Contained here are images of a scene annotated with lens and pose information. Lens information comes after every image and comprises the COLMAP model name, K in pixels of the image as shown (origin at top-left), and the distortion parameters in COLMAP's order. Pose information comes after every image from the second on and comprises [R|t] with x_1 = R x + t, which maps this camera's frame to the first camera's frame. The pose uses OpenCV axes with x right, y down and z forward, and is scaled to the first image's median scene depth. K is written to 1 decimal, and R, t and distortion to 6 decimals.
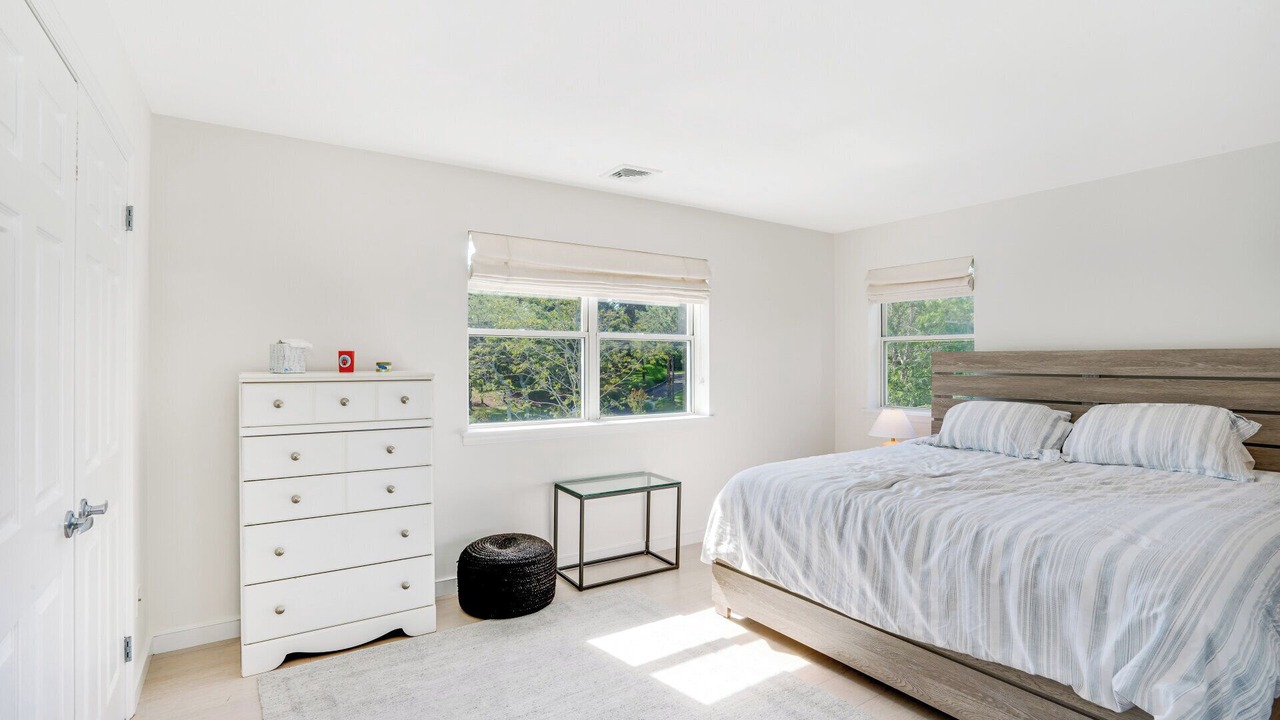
lens RADIAL K [[613.2, 0, 644.5], [0, 613.2, 352.4], [0, 0, 1]] dist [-0.043955, 0.006801]
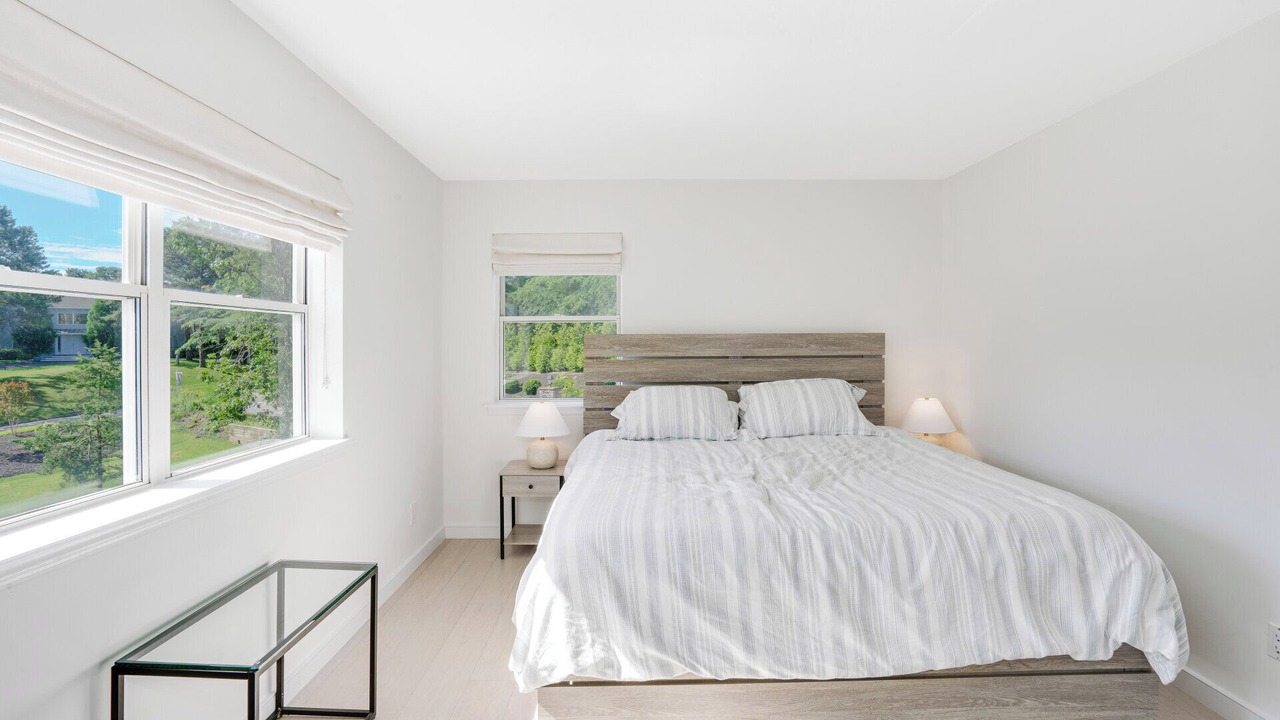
lens RADIAL K [[613.2, 0, 637.2], [0, 613.2, 356.7], [0, 0, 1]] dist [-0.043955, 0.006801]
pose [[0.555521, -0.024161, 0.831152, -0.350810], [-0.002142, 0.999533, 0.030488, 0.006073], [-0.831500, -0.018717, 0.555209, 0.662604]]
